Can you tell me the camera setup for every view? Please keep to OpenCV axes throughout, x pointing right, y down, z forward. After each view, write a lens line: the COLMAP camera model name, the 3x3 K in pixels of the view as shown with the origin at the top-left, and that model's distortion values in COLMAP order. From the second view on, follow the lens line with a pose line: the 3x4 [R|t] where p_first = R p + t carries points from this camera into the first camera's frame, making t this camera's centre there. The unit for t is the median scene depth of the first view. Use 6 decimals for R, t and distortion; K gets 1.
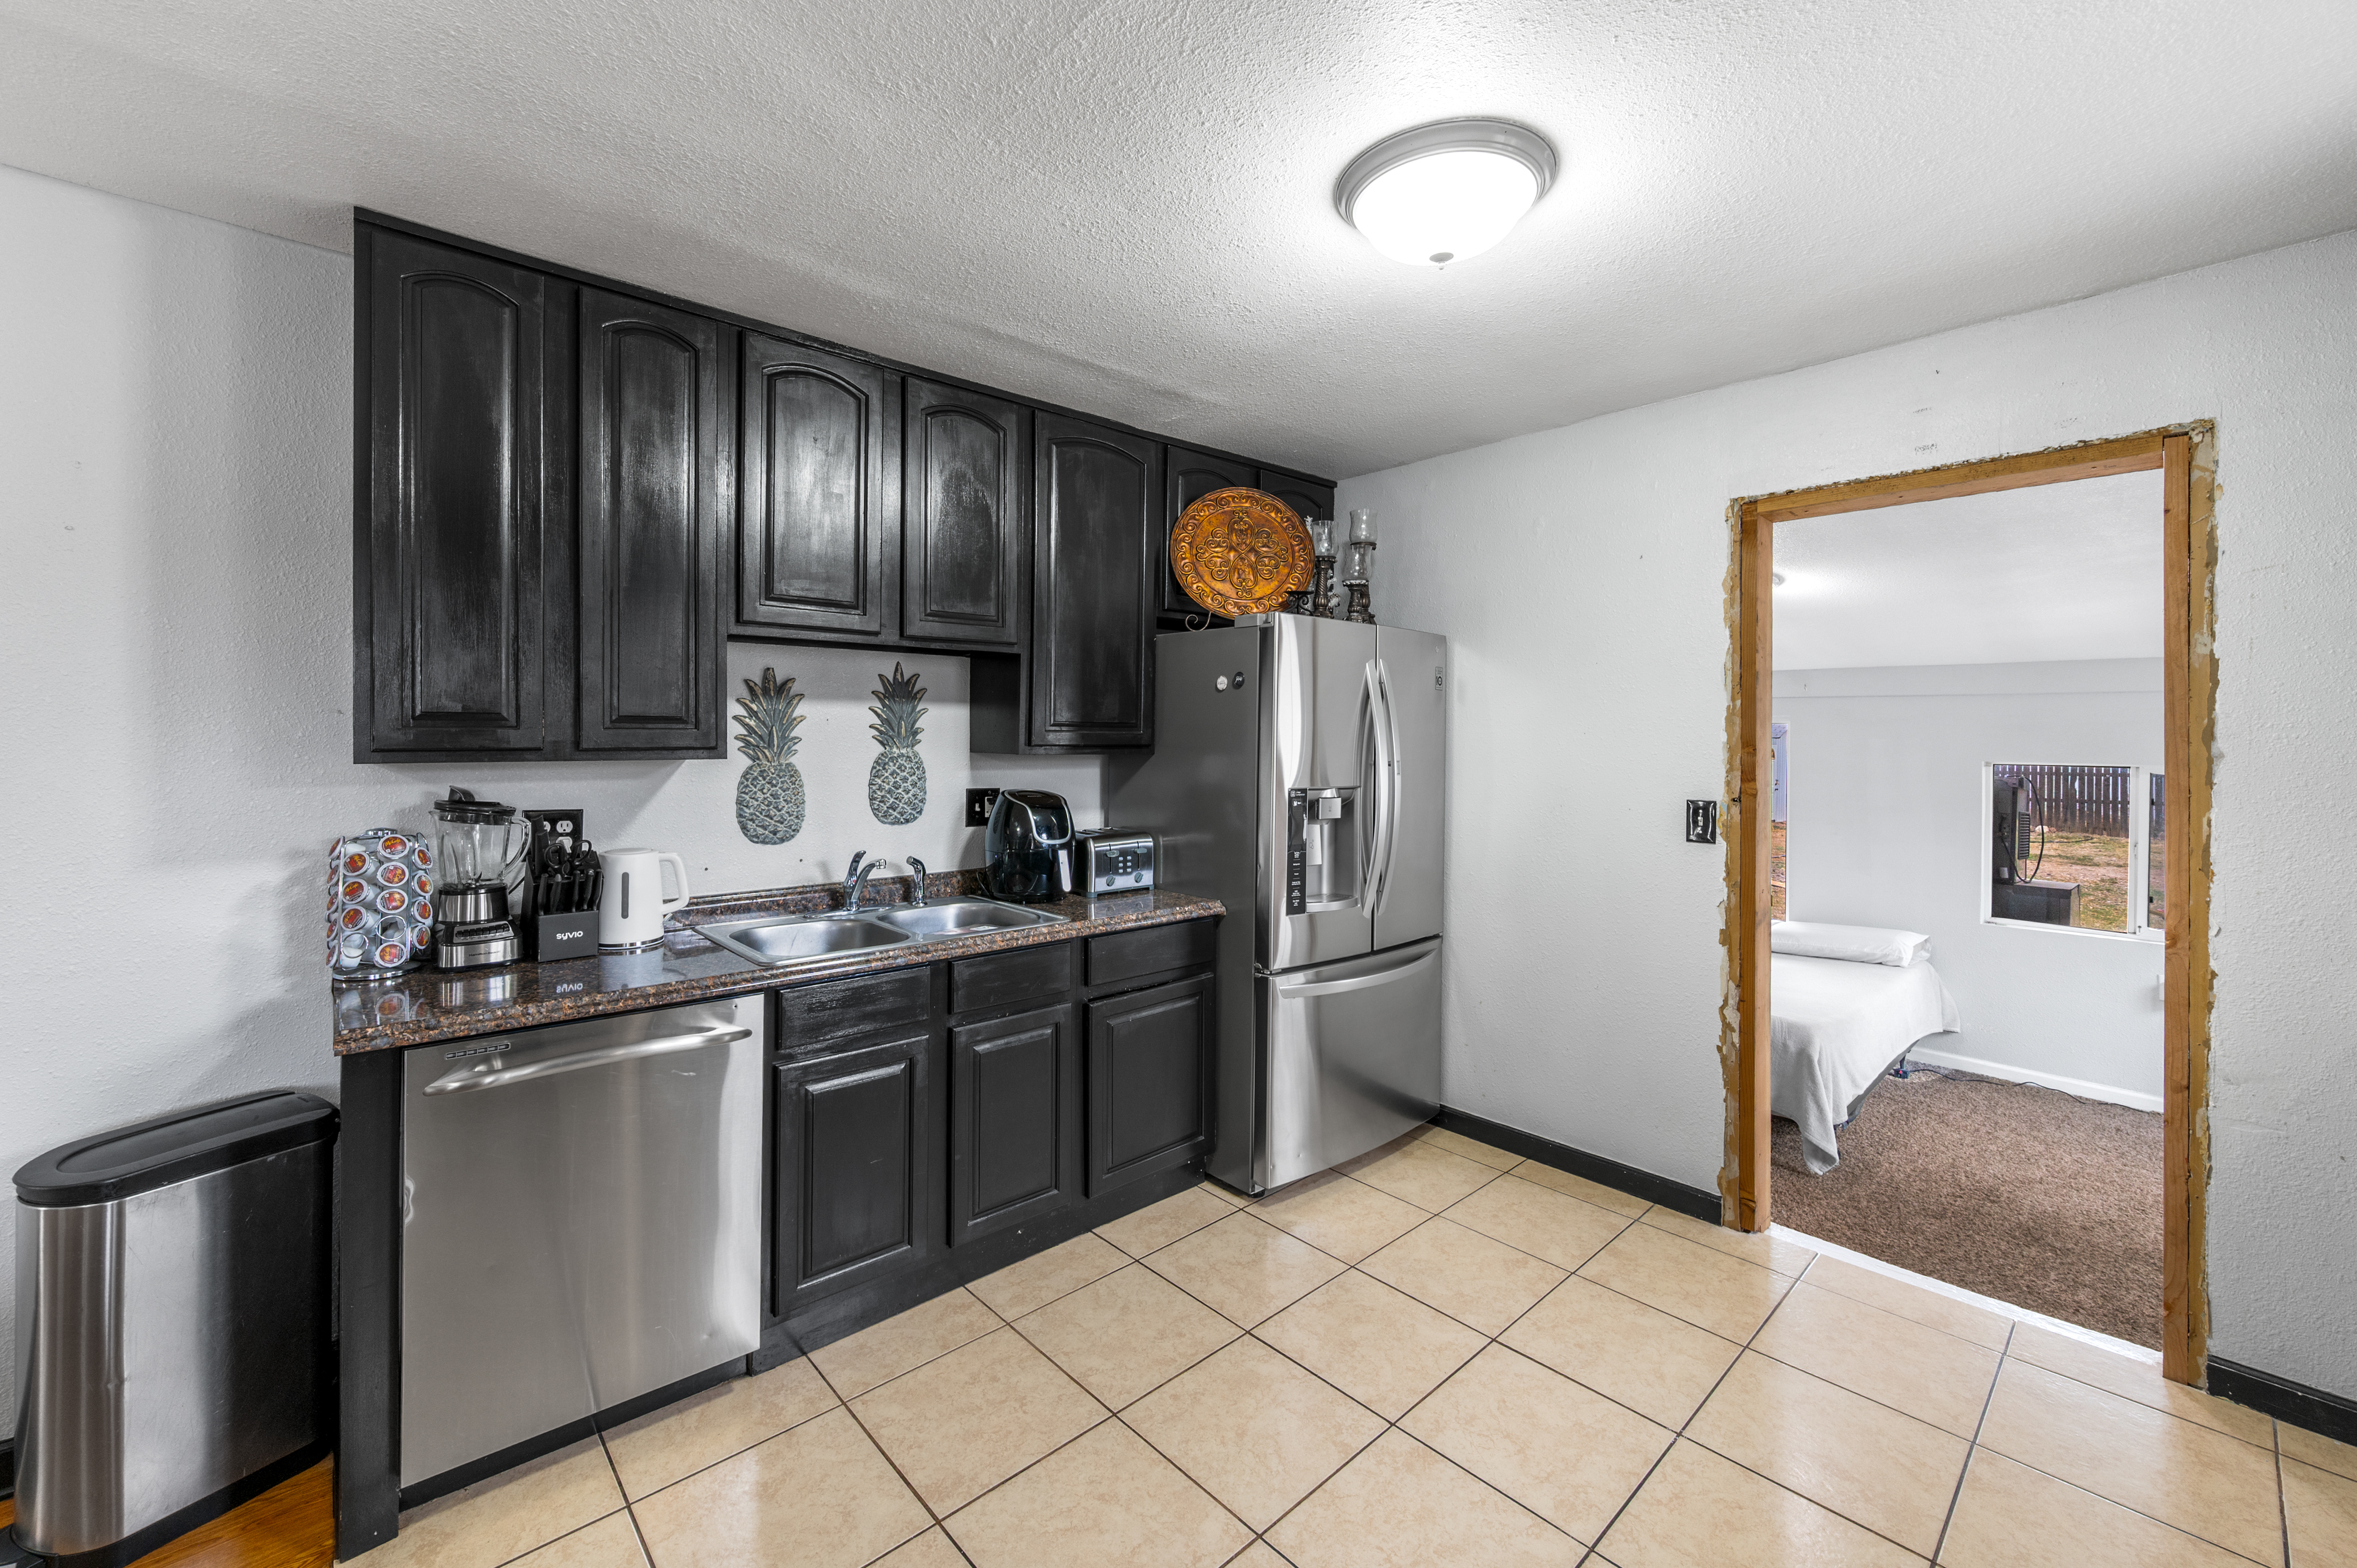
lens RADIAL K [[977.1, 0, 1164.8], [0, 977.1, 735.5], [0, 0, 1]] dist [0.001668, -0.000125]
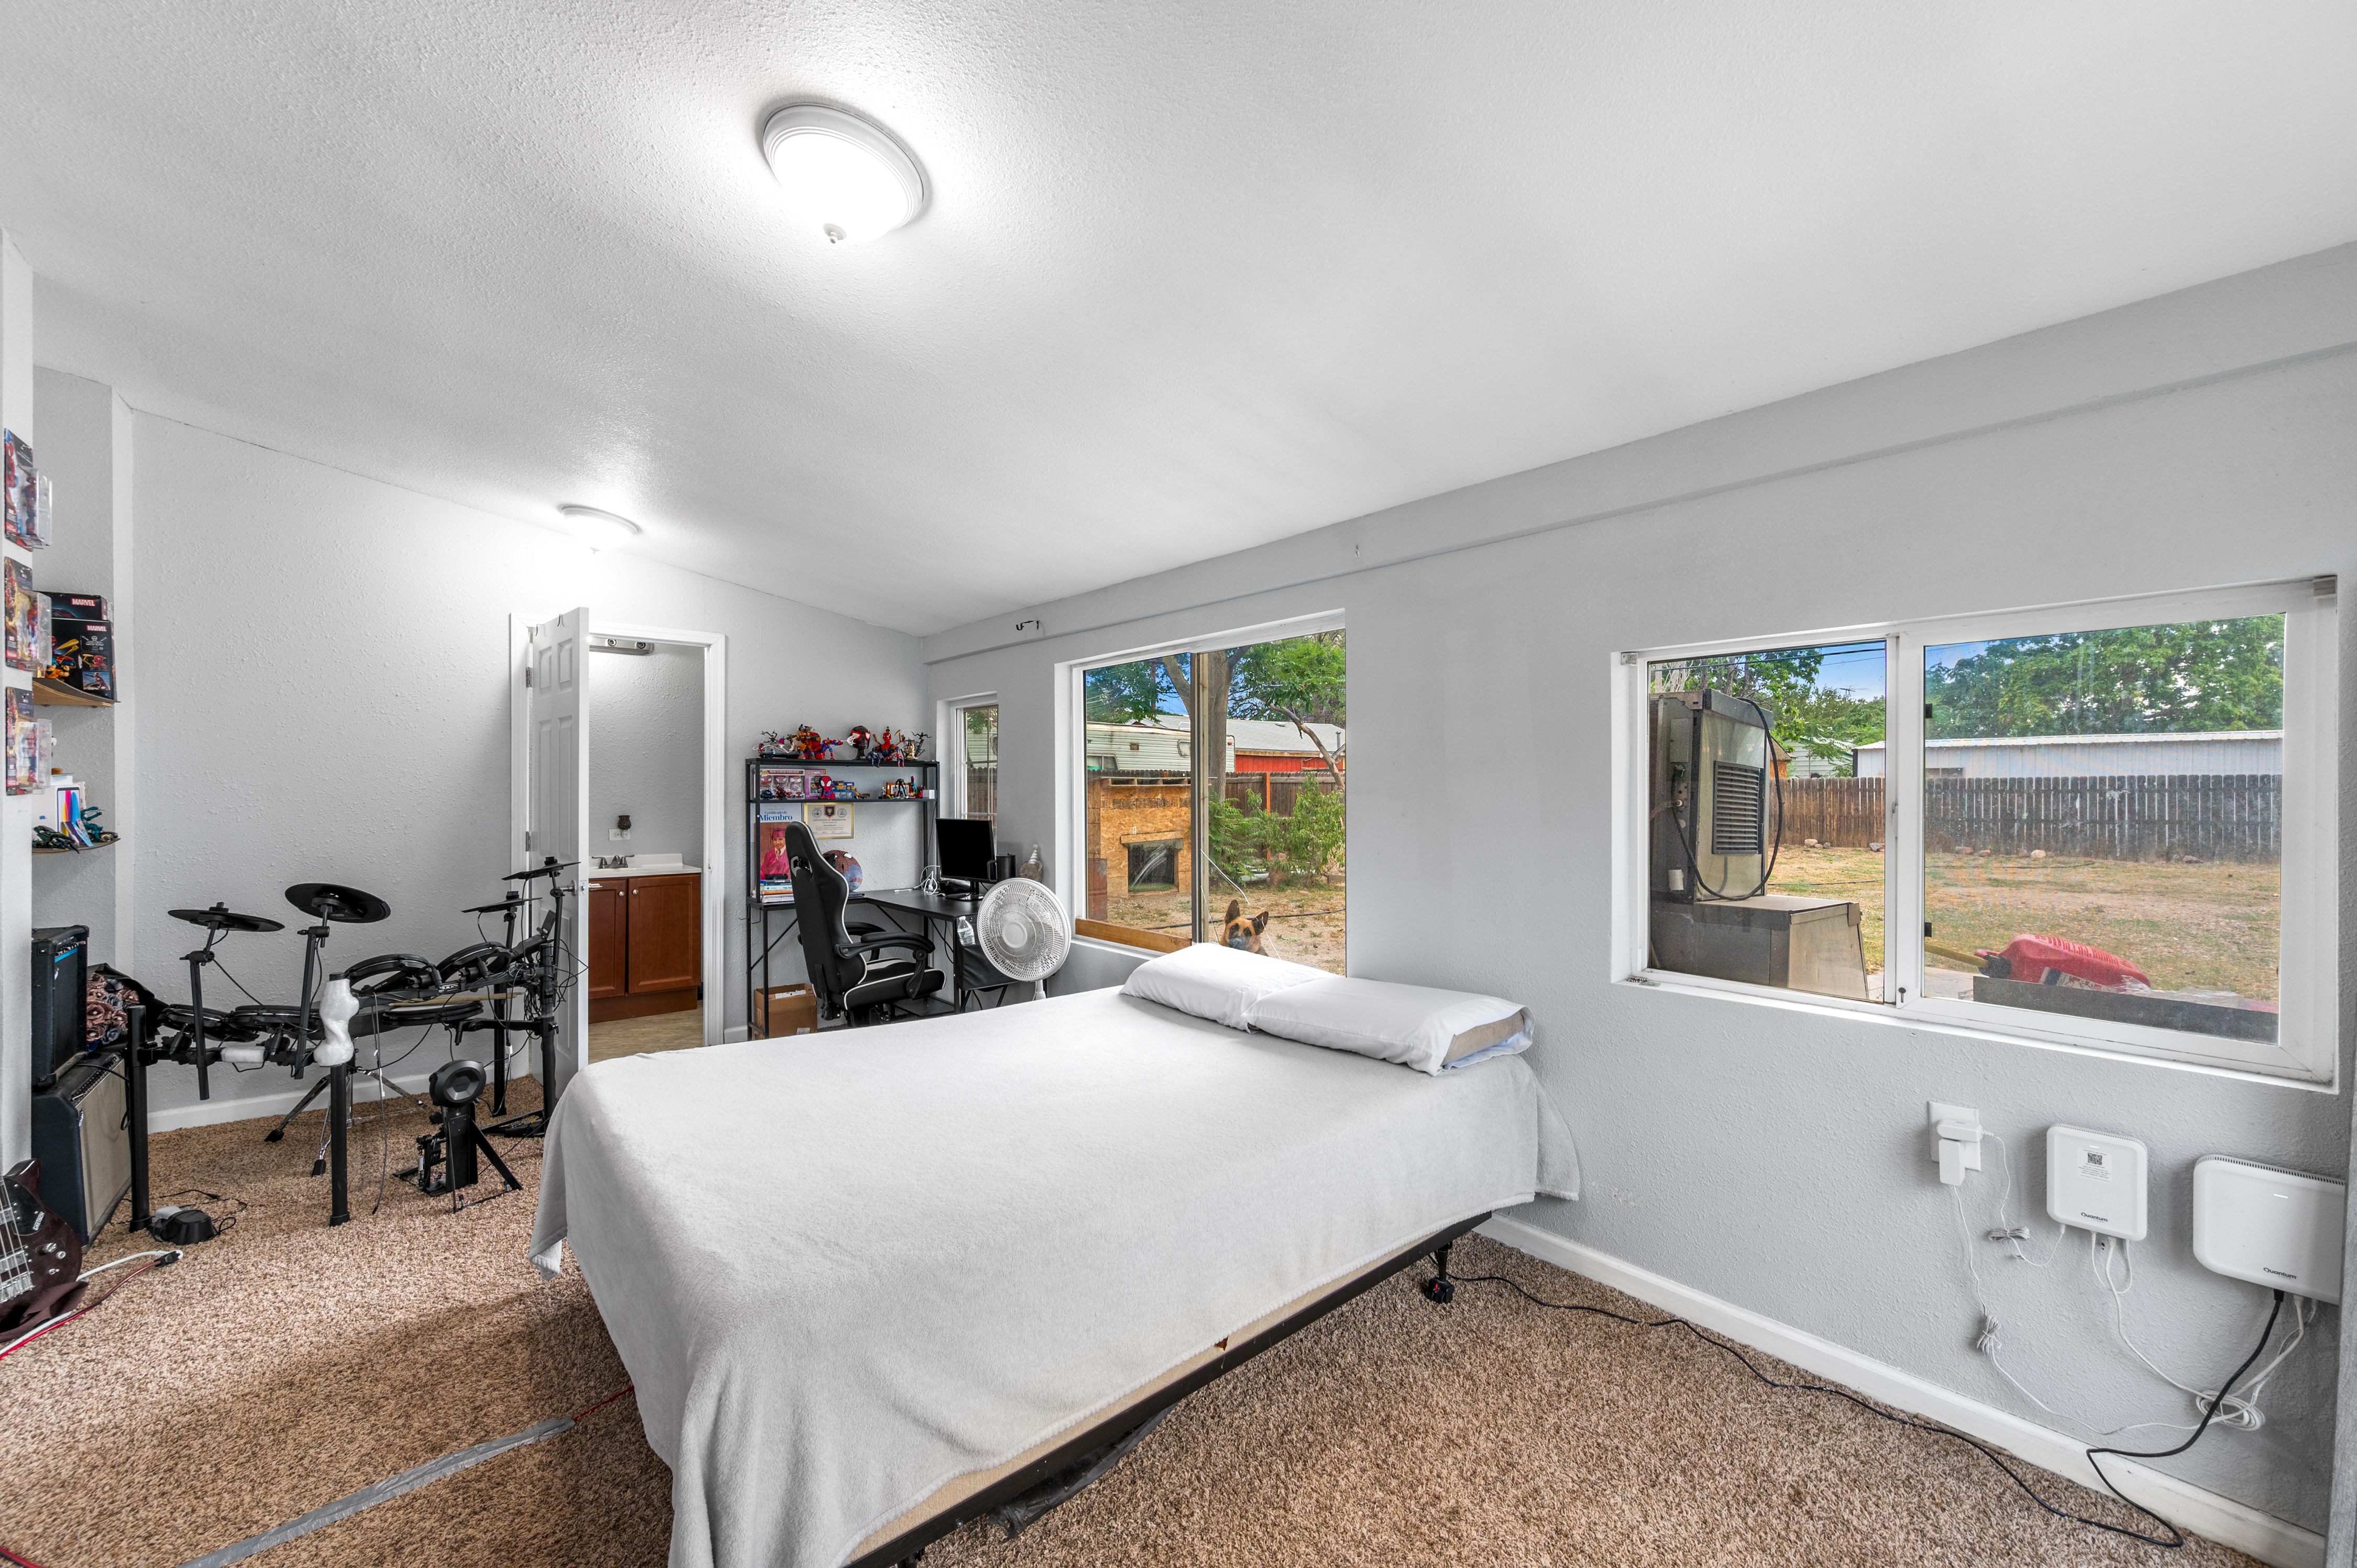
lens RADIAL K [[933.3, 0, 1177.6], [0, 933.3, 792.7], [0, 0, 1]] dist [-0.000142, -0.000245]
pose [[0.999143, -0.016451, -0.037986, 1.112510], [0.016750, 0.999831, 0.007557, 0.156338], [0.037855, -0.008186, 0.999250, 0.914569]]
